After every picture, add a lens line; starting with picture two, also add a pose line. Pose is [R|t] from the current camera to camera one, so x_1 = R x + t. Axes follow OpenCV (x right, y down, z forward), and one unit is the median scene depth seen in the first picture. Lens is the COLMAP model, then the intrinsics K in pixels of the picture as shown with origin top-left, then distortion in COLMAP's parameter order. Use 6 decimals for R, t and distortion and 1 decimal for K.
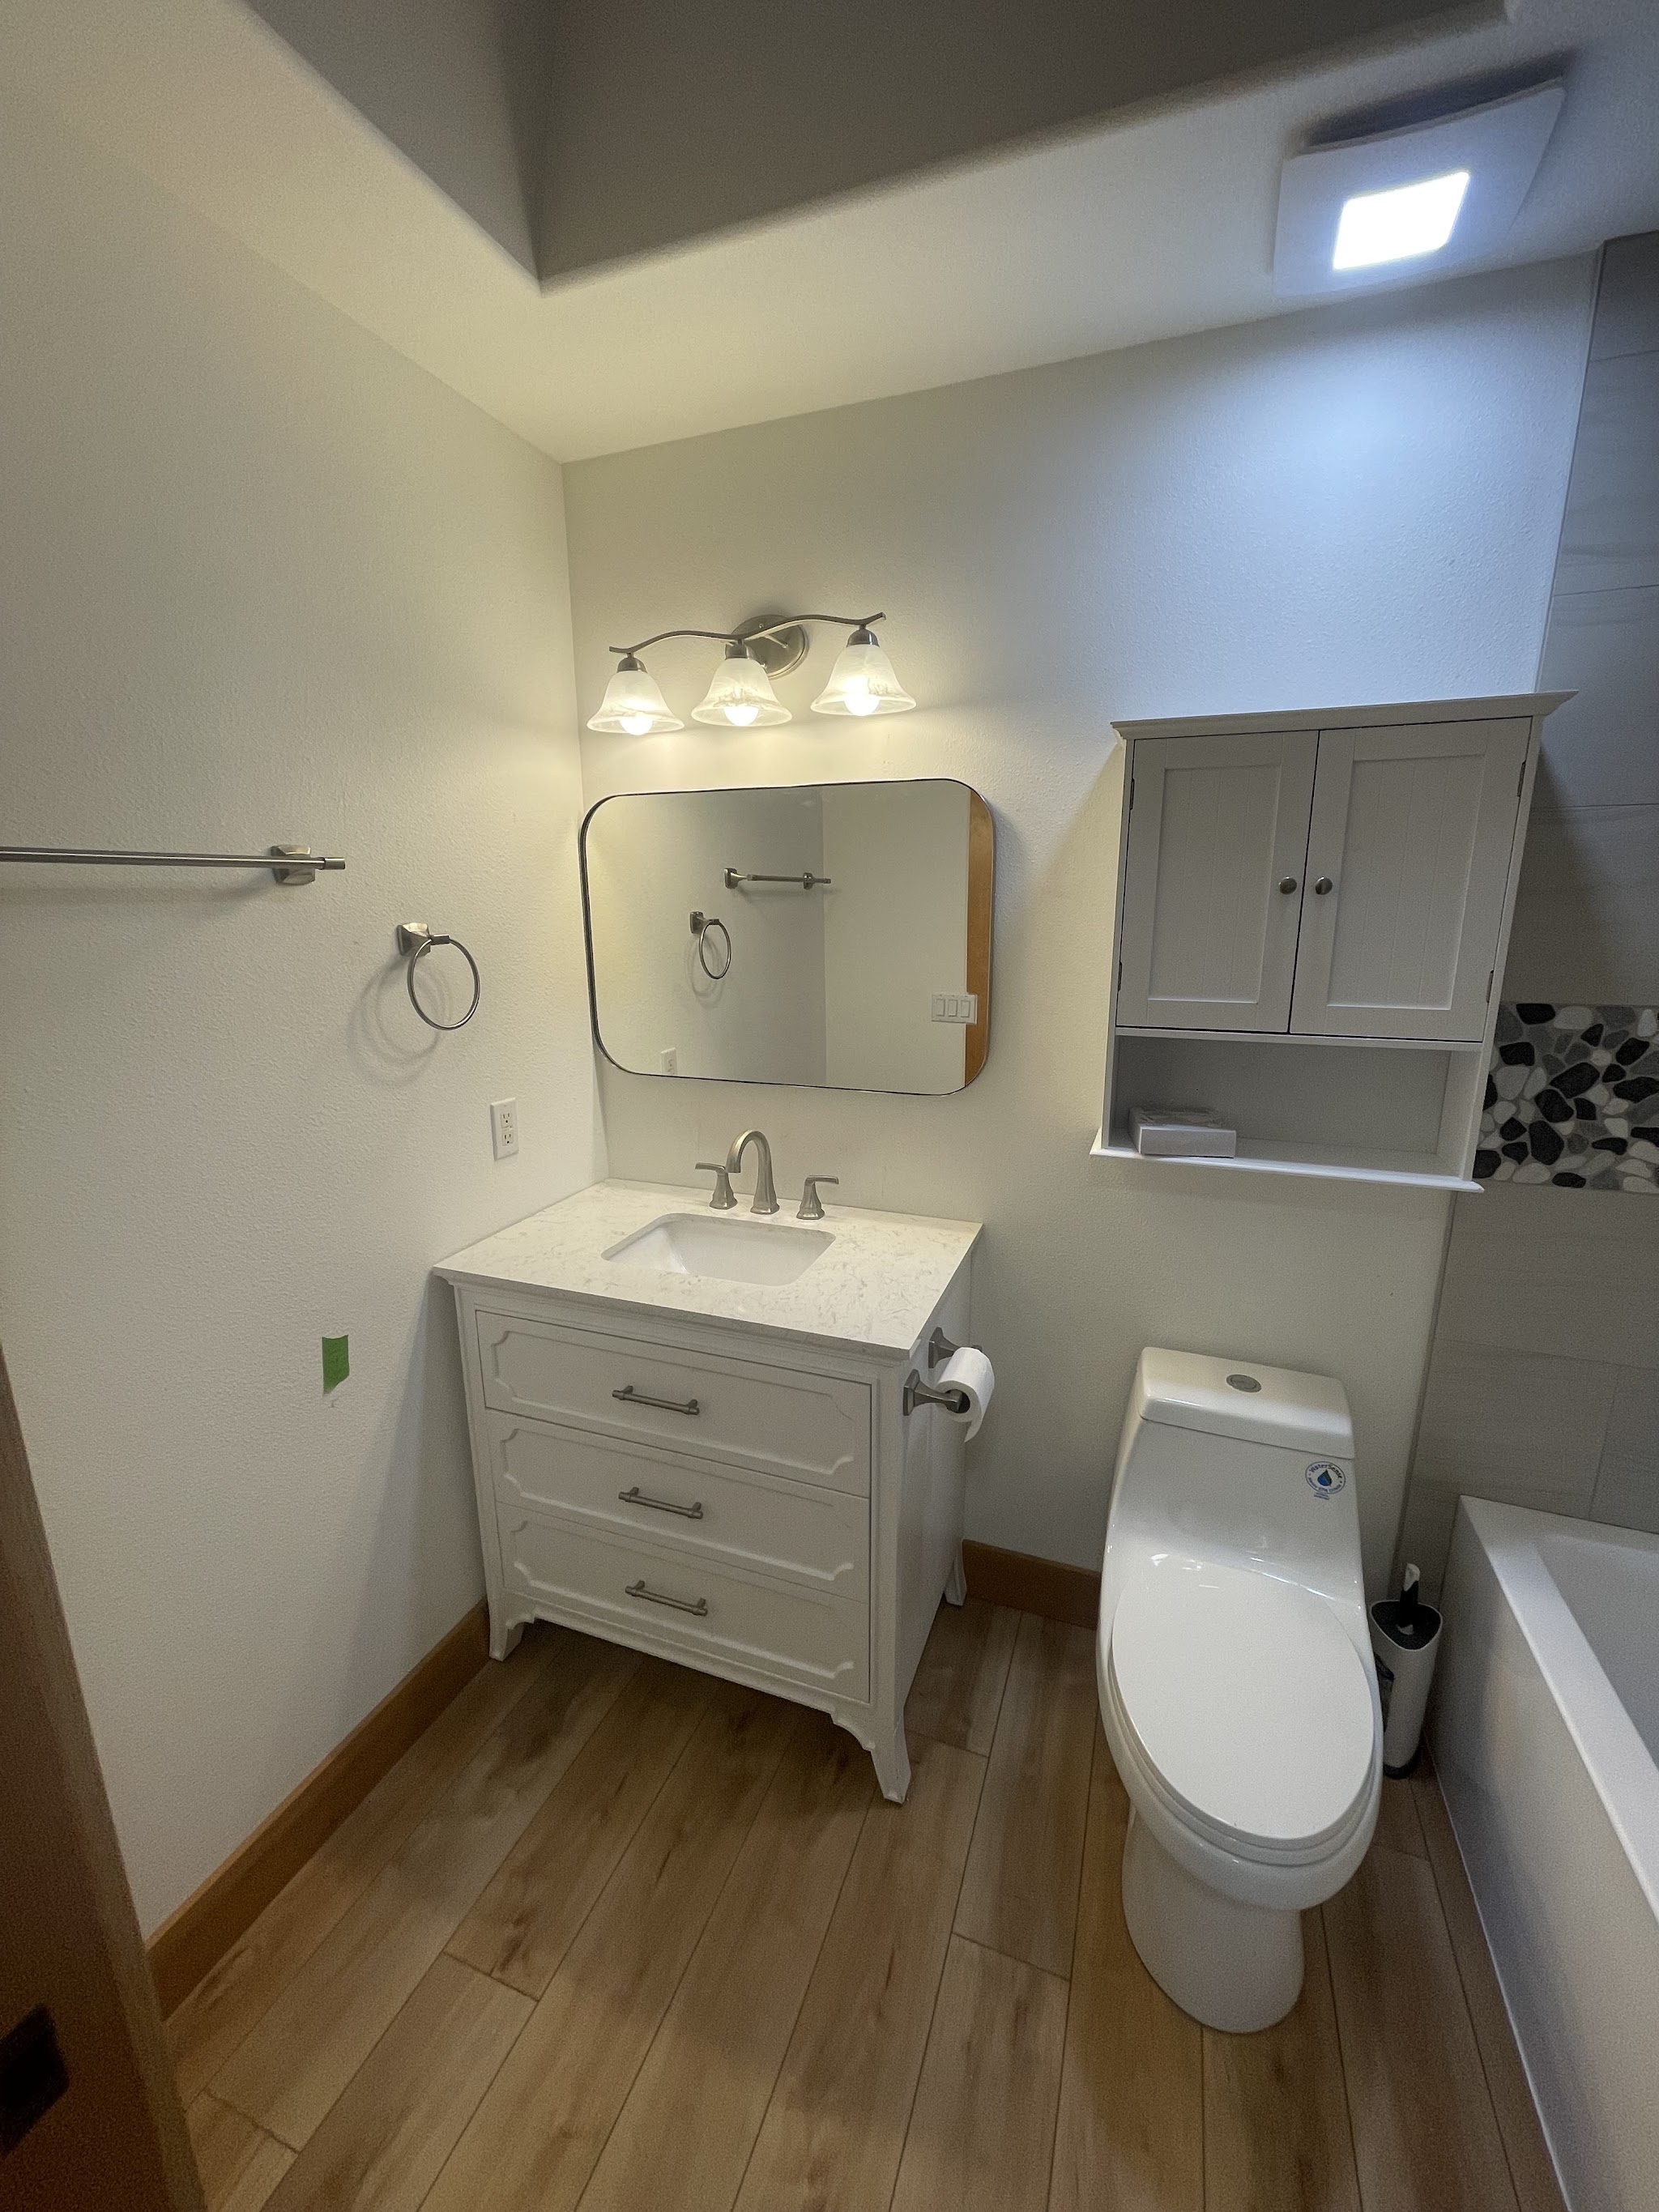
lens RADIAL K [[898.8, 0, 841.2], [0, 898.8, 1105.0], [0, 0, 1]] dist [-0.002617, 0.000122]
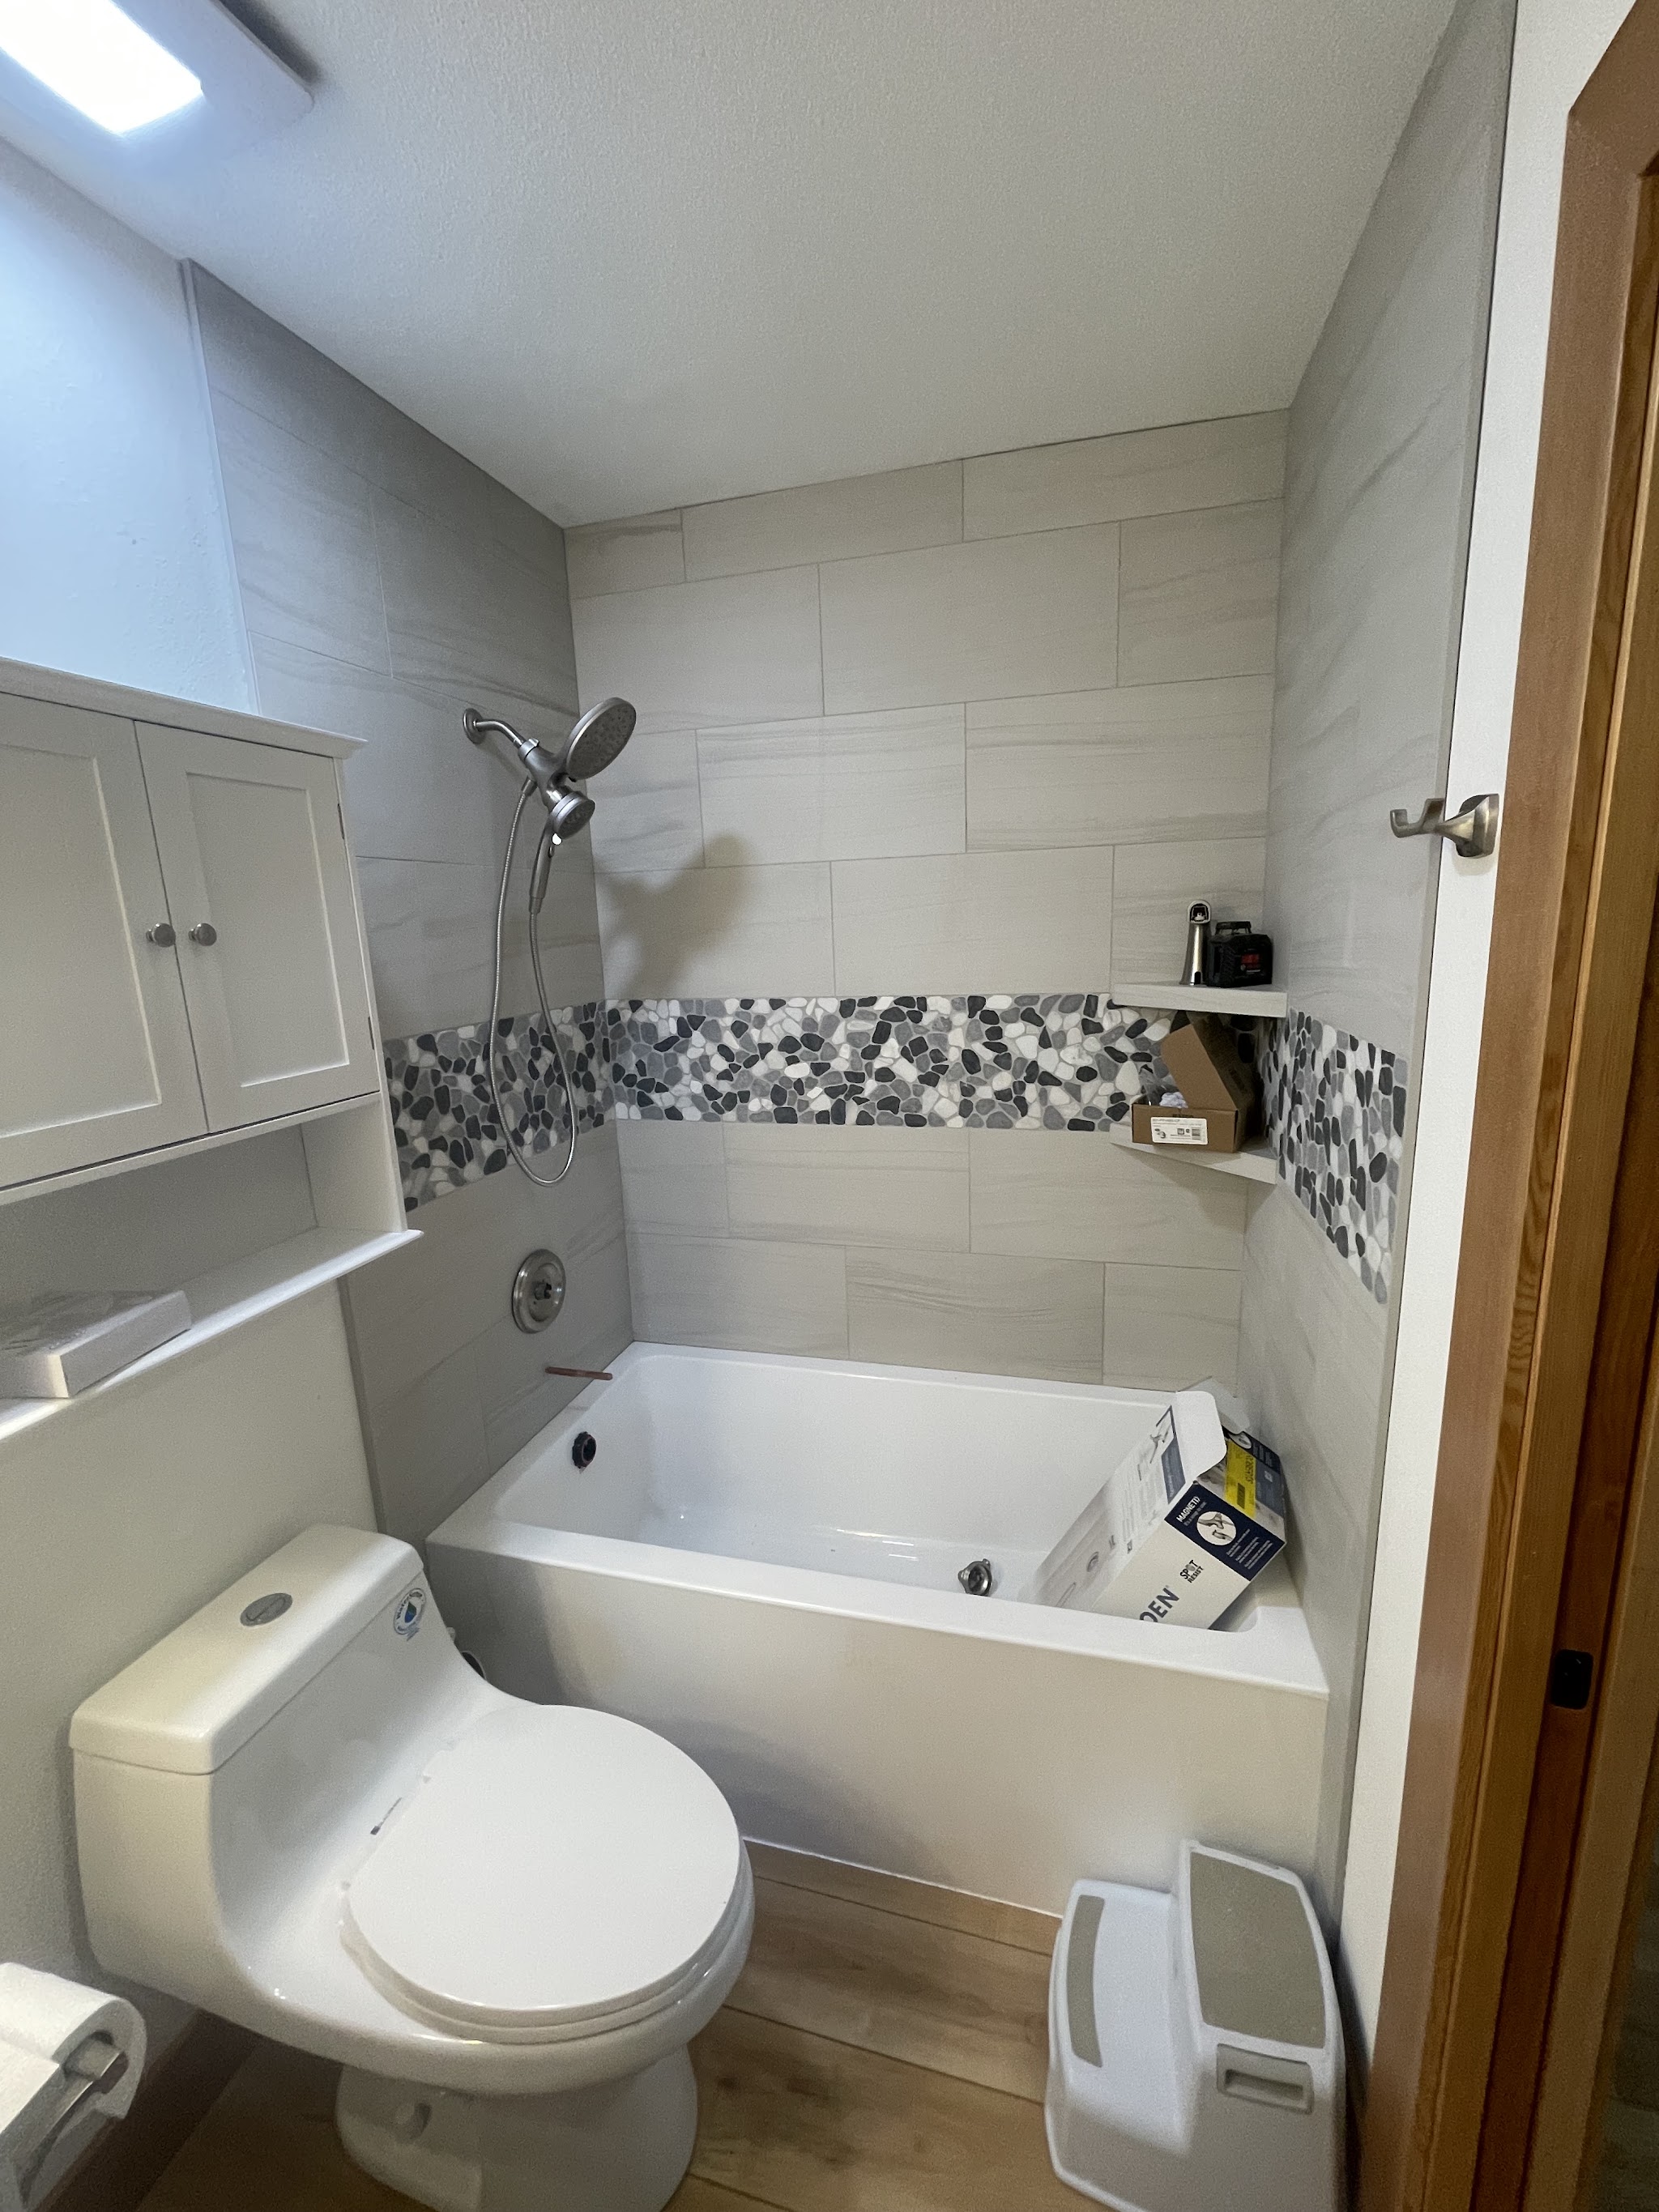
lens RADIAL K [[898.8, 0, 845.6], [0, 898.8, 1097.7], [0, 0, 1]] dist [-0.002617, 0.000122]
pose [[-0.094493, -0.188889, 0.977441, -0.259937], [0.261969, 0.942513, 0.207465, -0.124088], [-0.960439, 0.275664, -0.039578, 0.526842]]
